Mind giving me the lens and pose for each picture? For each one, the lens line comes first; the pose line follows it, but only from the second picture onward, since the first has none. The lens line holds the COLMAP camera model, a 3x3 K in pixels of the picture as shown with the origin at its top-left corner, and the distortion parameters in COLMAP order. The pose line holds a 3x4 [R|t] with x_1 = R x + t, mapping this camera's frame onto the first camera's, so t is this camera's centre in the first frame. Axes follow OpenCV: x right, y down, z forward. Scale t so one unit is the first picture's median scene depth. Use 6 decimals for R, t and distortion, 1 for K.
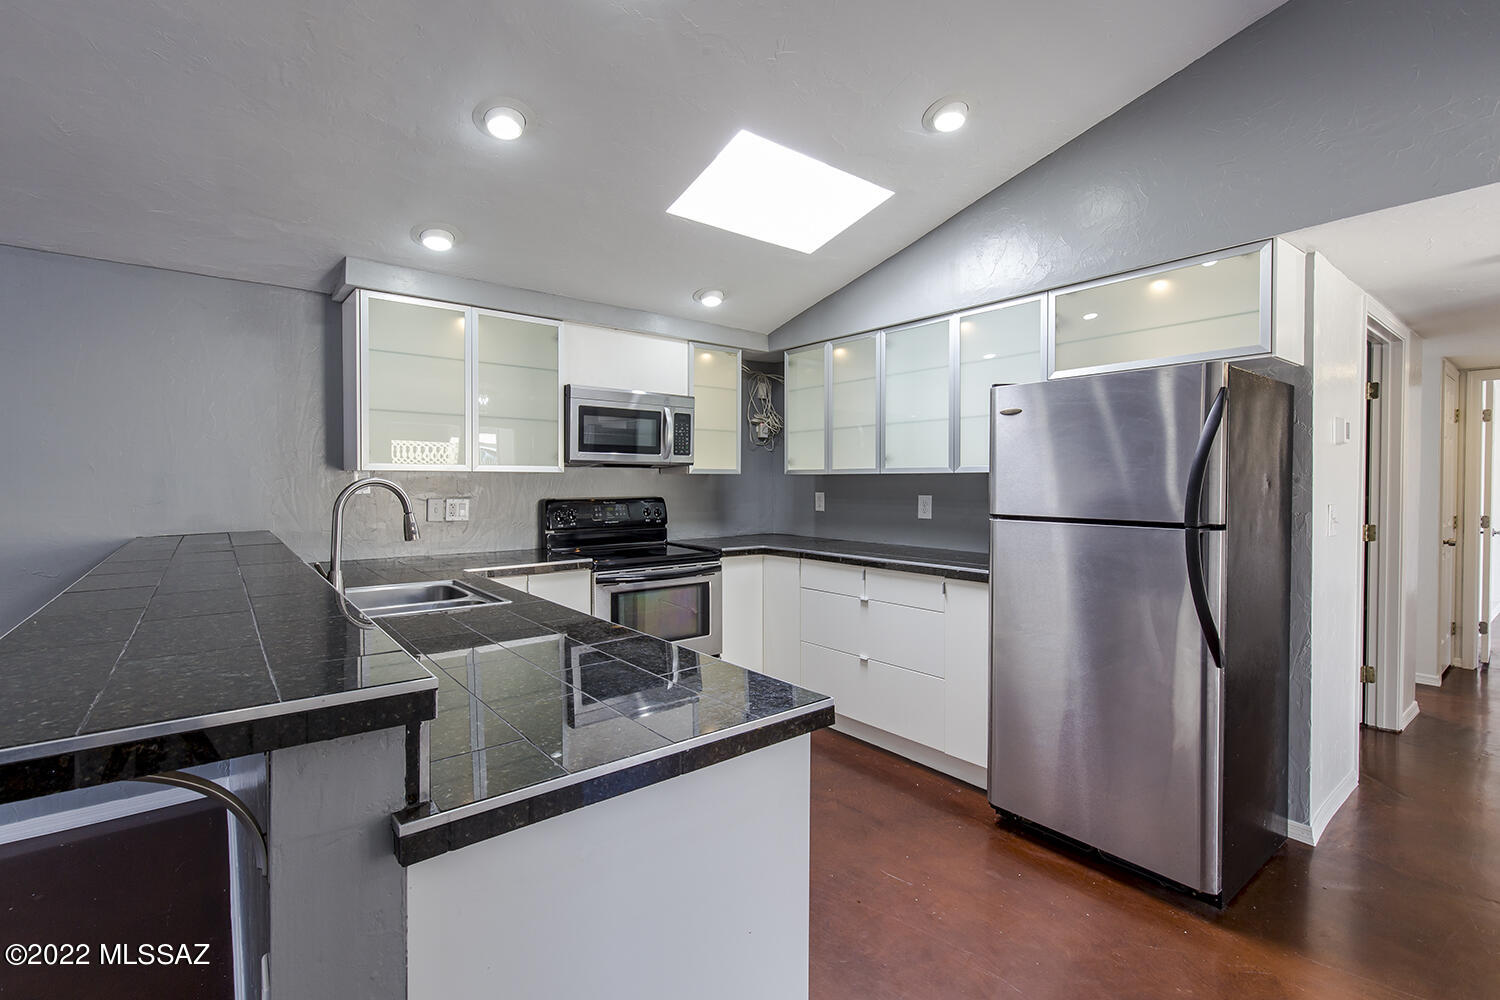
lens RADIAL K [[678.2, 0, 746.6], [0, 678.2, 492.7], [0, 0, 1]] dist [0.007127, -0.000324]
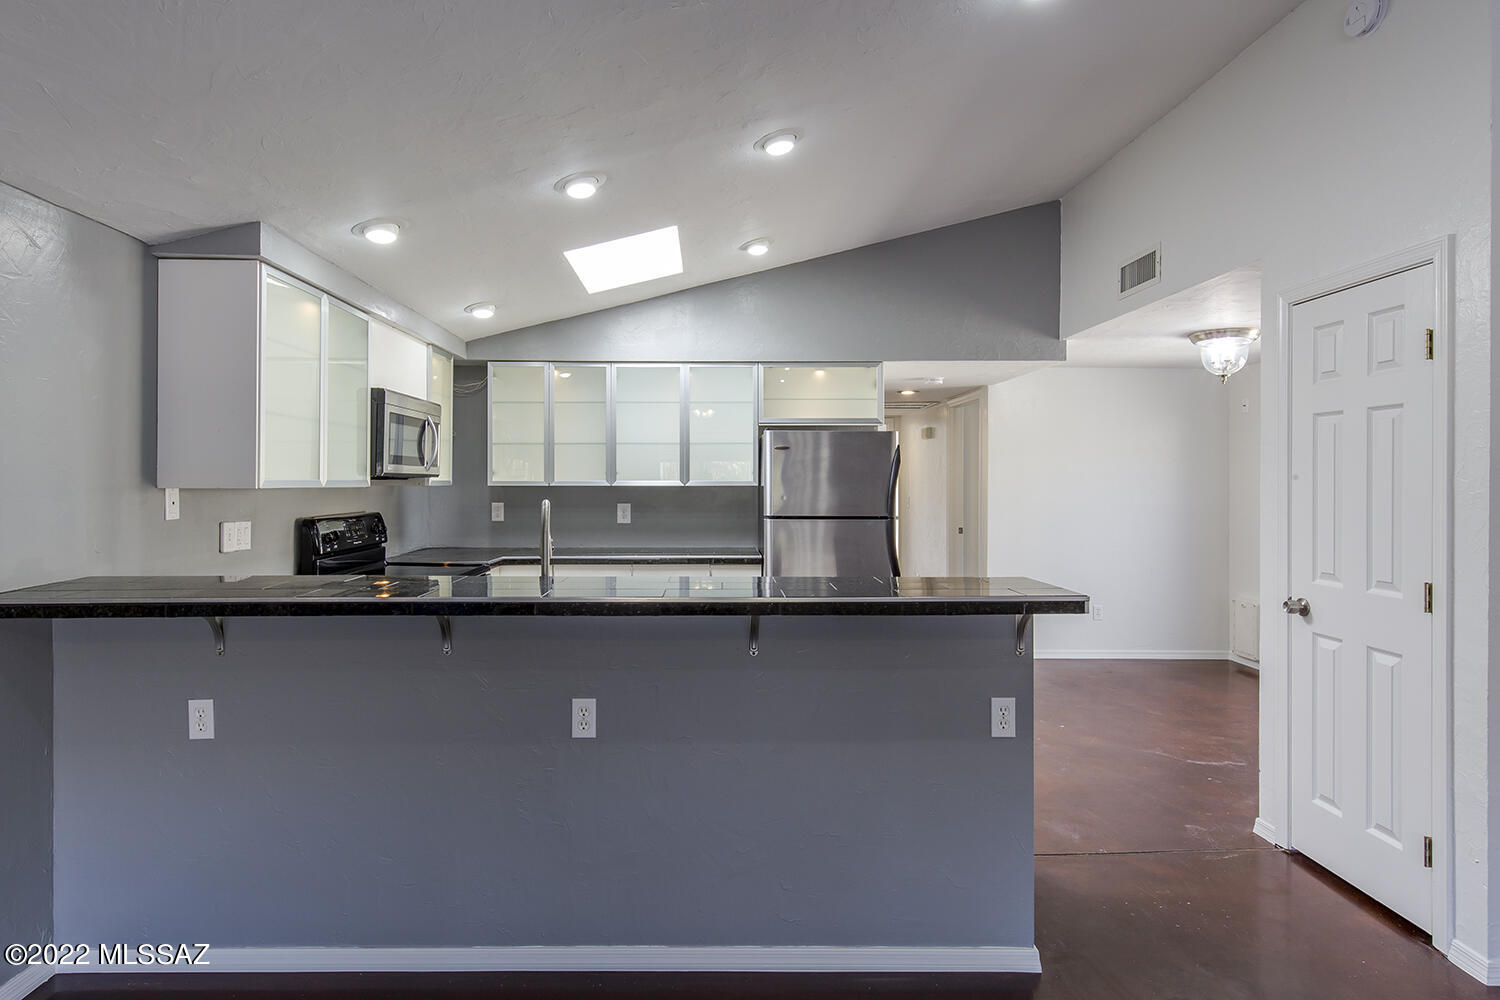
lens RADIAL K [[822.1, 0, 722.1], [0, 822.1, 481.9], [0, 0, 1]] dist [0.003635, 0.000412]
pose [[0.613312, -0.001844, 0.789839, -0.795358], [0.012848, 0.999888, -0.007642, -0.021229], [-0.789736, 0.014835, 0.613267, -0.014528]]
